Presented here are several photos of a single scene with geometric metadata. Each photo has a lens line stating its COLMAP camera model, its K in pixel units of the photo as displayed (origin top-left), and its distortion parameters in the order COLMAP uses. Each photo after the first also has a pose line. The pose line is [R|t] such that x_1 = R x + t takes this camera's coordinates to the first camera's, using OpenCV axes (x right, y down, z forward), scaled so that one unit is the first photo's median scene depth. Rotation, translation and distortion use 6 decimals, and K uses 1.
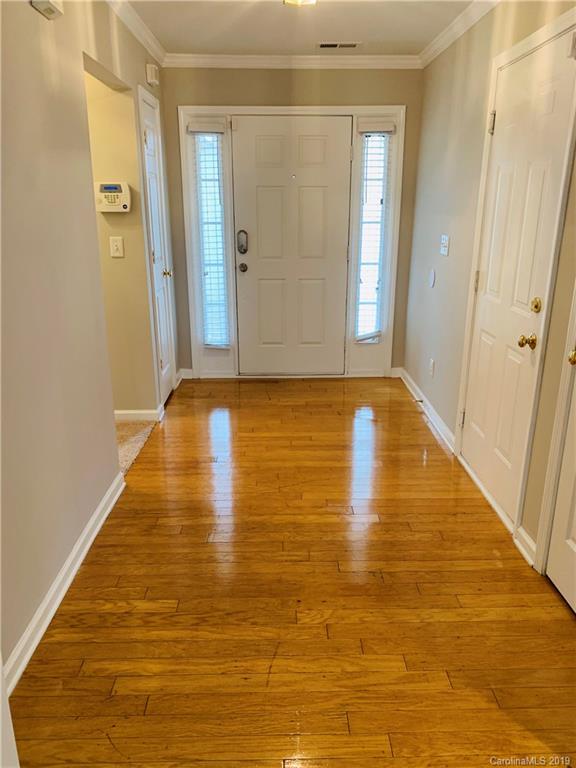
lens RADIAL K [[583.1, 0, 289.1], [0, 583.1, 383.3], [0, 0, 1]] dist [0.040840, -0.041661]
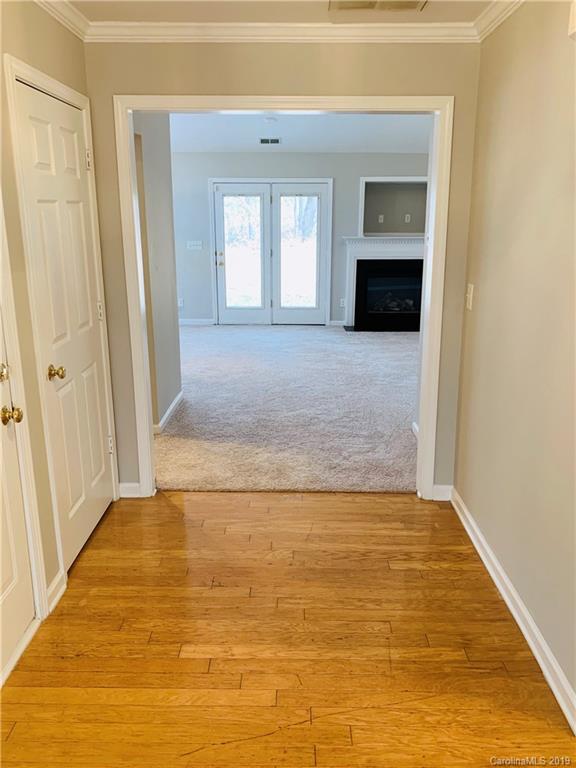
lens RADIAL K [[583.1, 0, 289.6], [0, 583.1, 379.0], [0, 0, 1]] dist [0.040840, -0.041661]
pose [[-0.999572, -0.010073, 0.027461, -0.009829], [0.006395, 0.840870, 0.541199, -0.566473], [-0.028542, 0.541143, -0.840446, 1.674638]]
